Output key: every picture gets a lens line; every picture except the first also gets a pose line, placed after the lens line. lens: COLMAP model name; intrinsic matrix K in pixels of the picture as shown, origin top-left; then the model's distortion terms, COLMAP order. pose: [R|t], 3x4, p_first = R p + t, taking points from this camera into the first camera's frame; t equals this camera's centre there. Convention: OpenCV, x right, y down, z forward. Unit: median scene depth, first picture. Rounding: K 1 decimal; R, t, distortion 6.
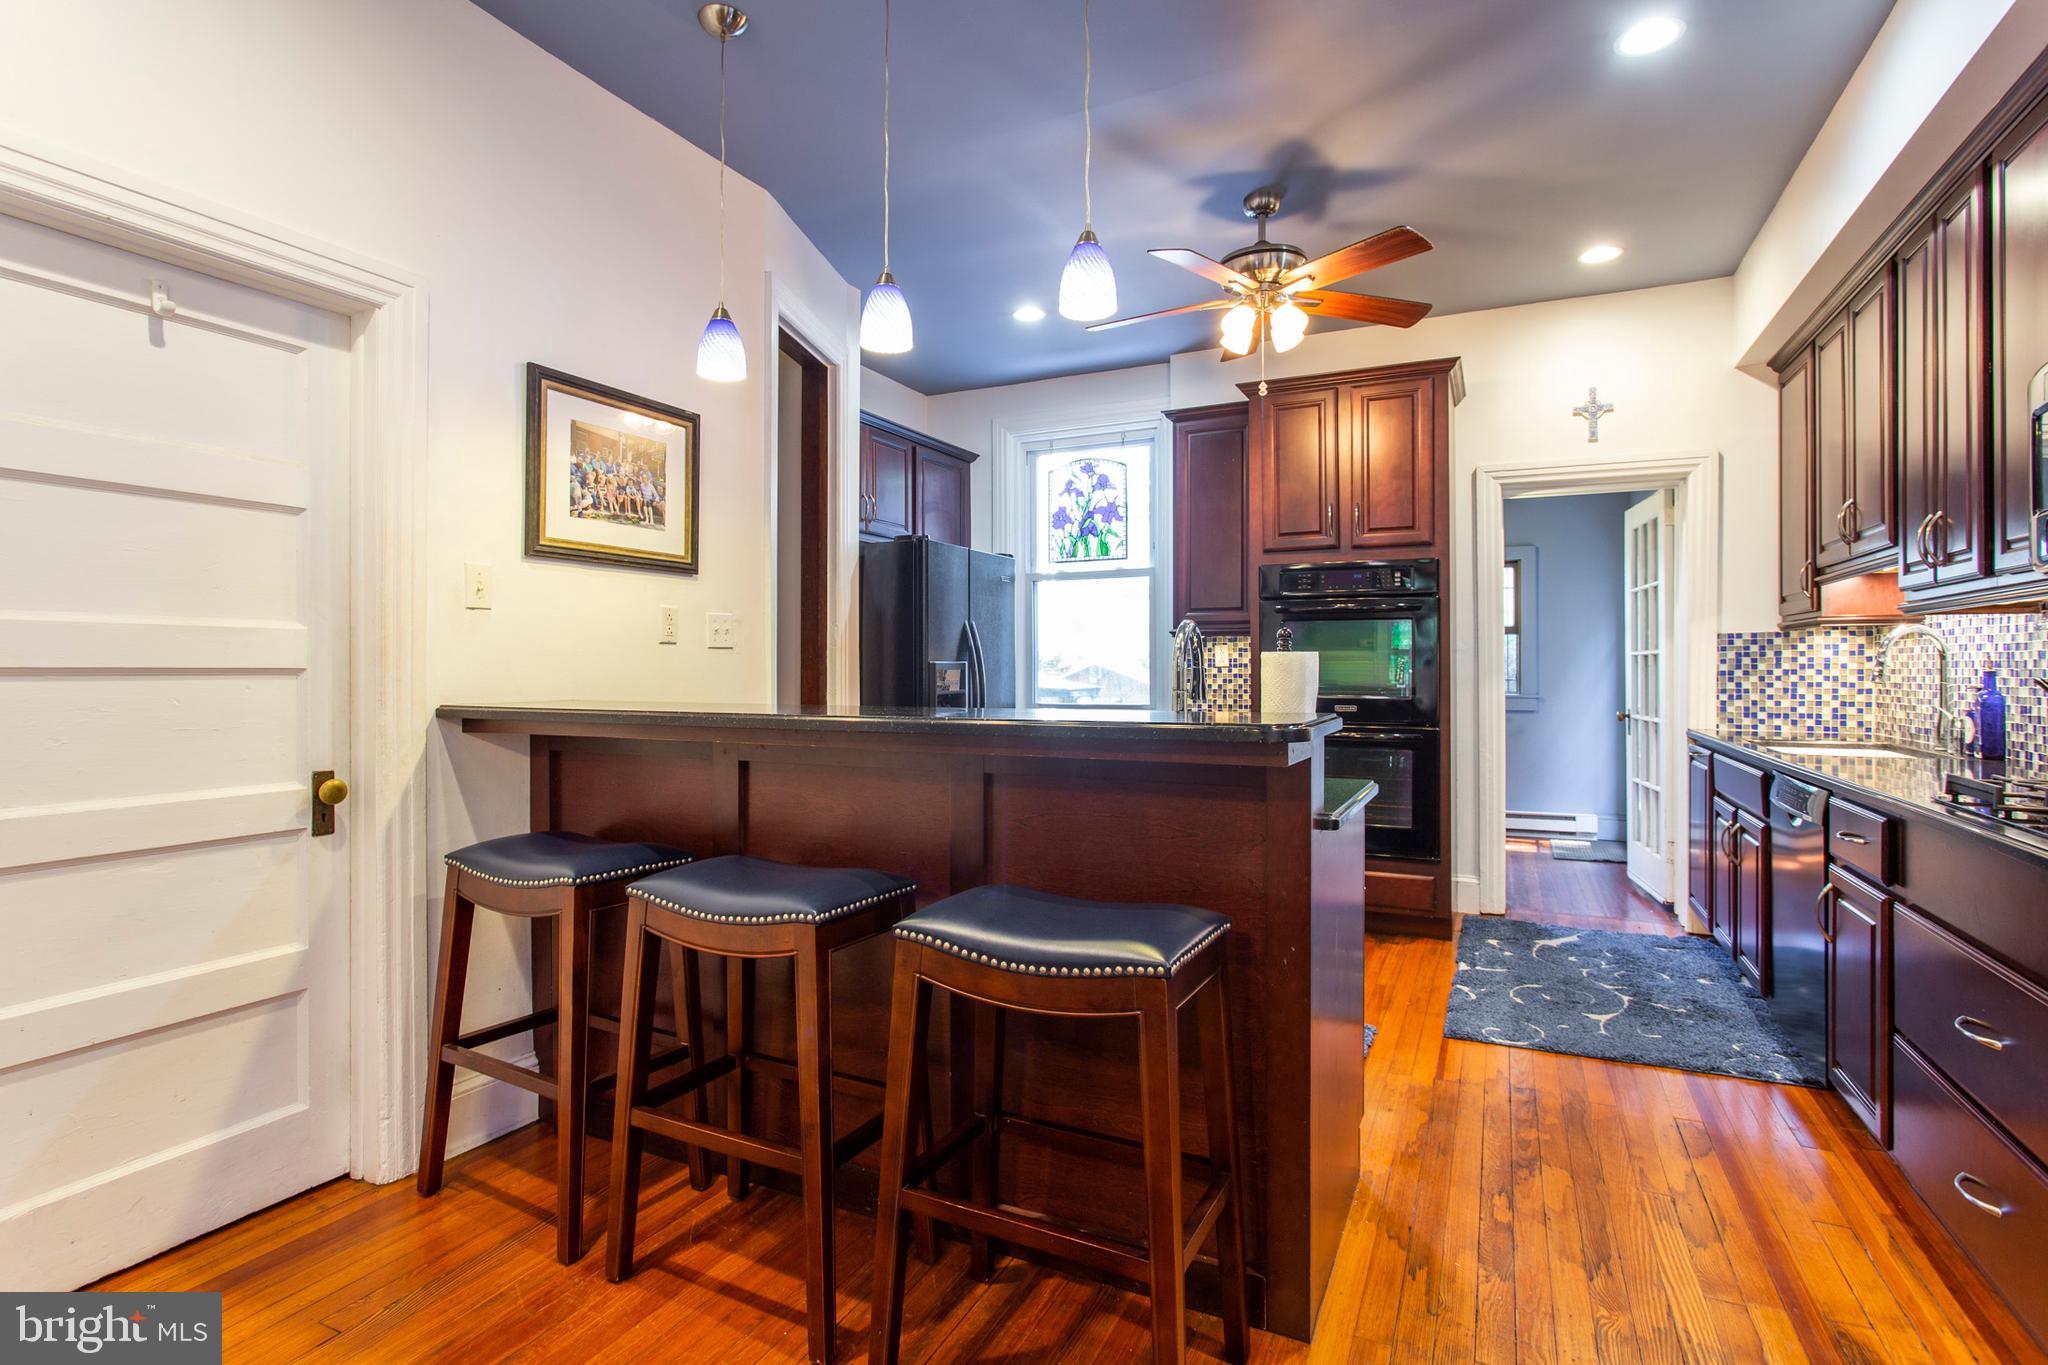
lens RADIAL K [[988.2, 0, 1009.7], [0, 988.2, 661.2], [0, 0, 1]] dist [-0.002588, 0.000471]
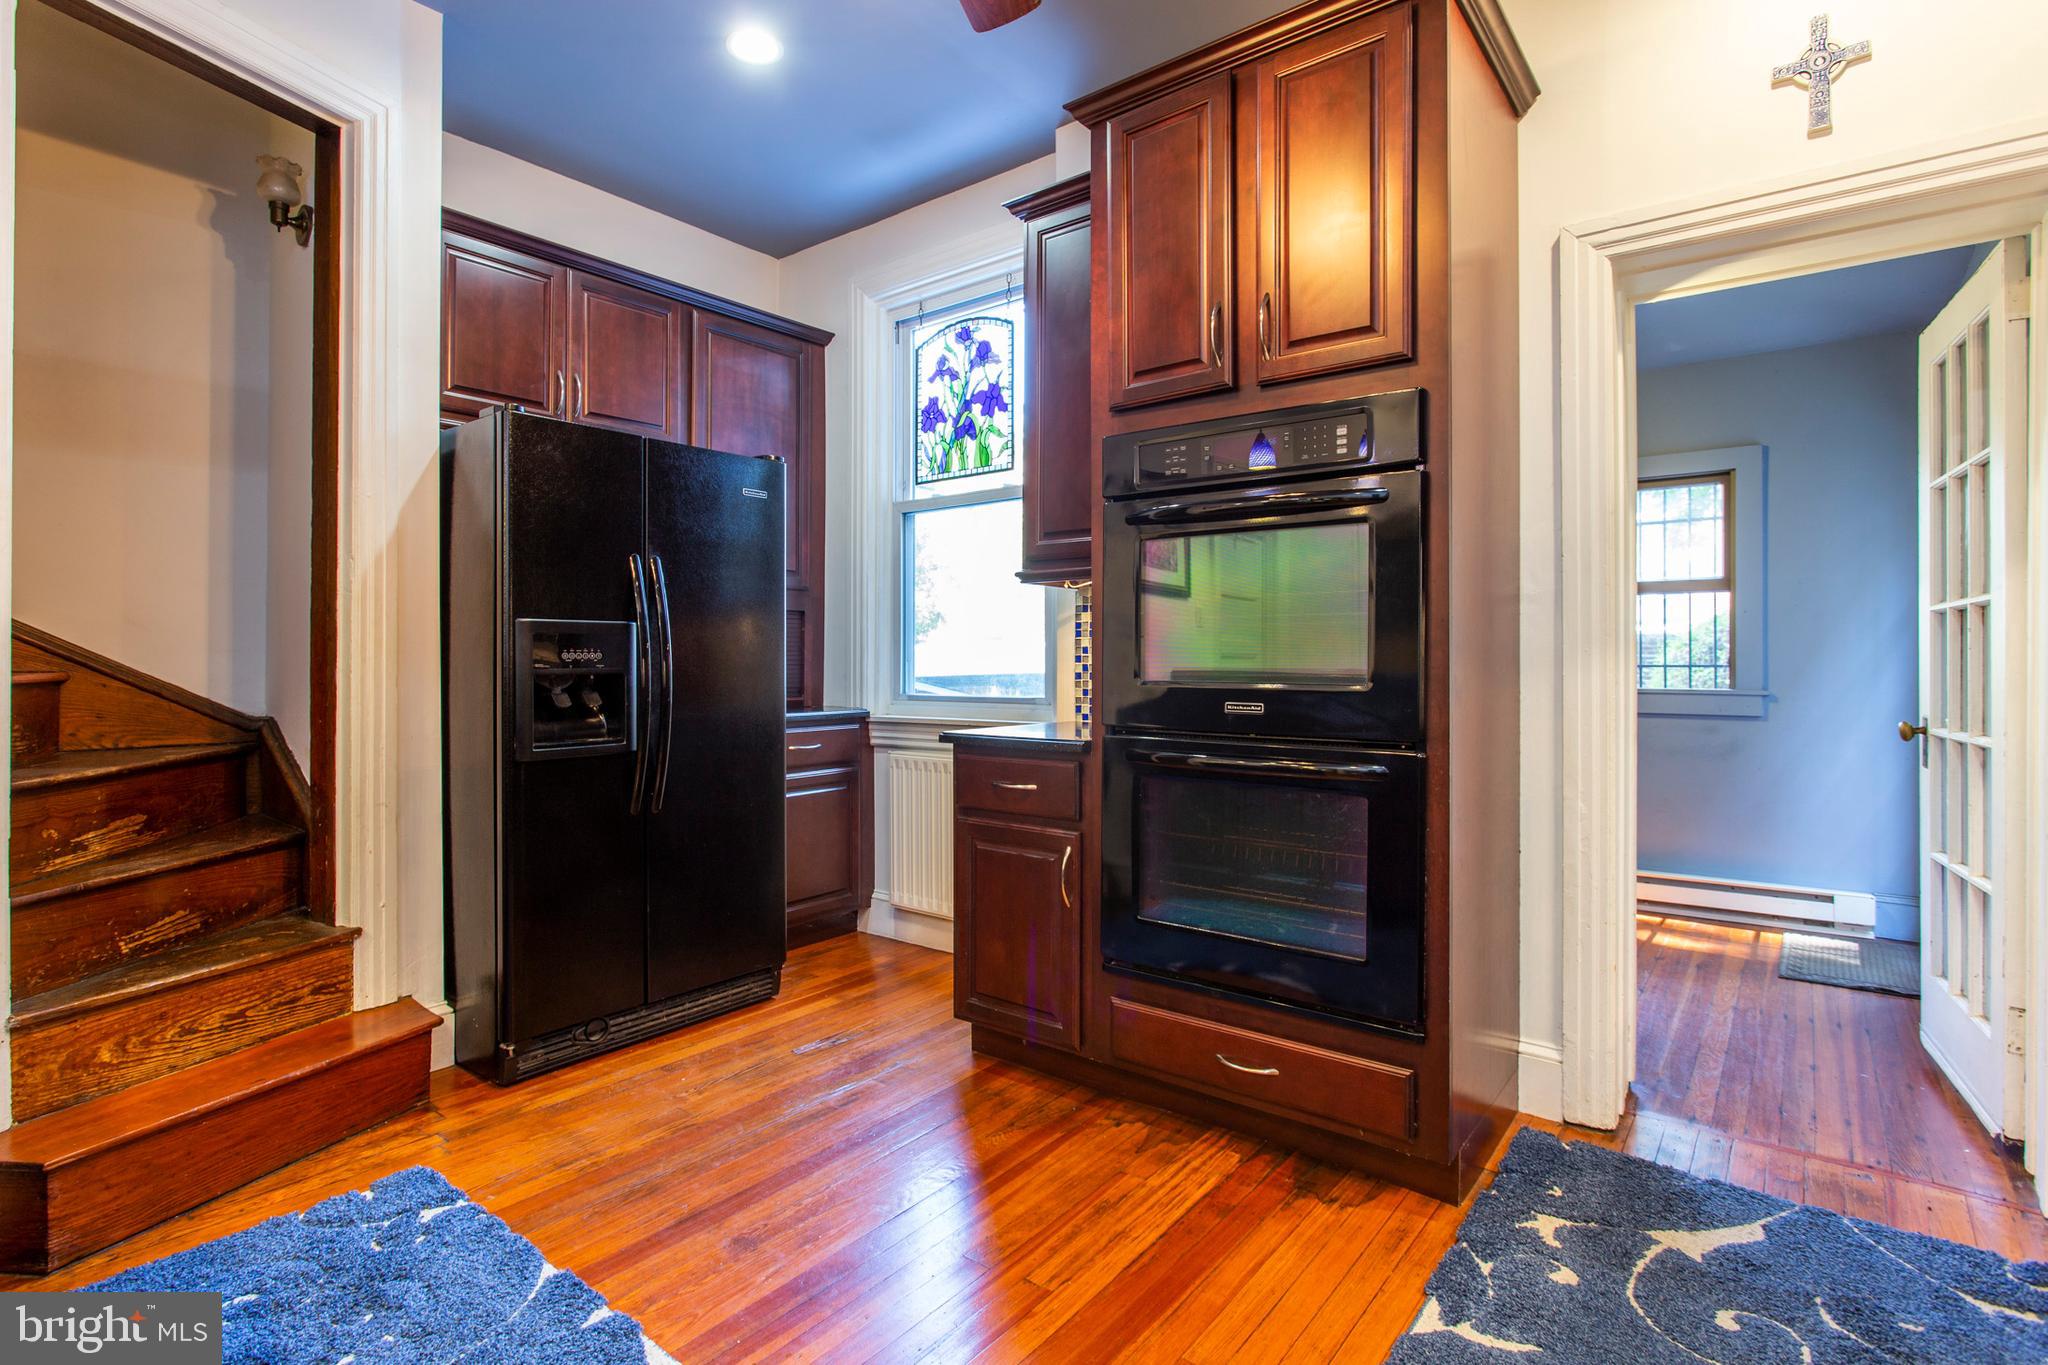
lens RADIAL K [[1012.0, 0, 989.1], [0, 1012.0, 655.2], [0, 0, 1]] dist [-0.005301, 0.001228]
pose [[0.977070, 0.003337, -0.212893, 0.265811], [-0.002749, 0.999992, 0.003057, 0.016444], [0.212901, -0.002402, 0.977071, 0.388683]]
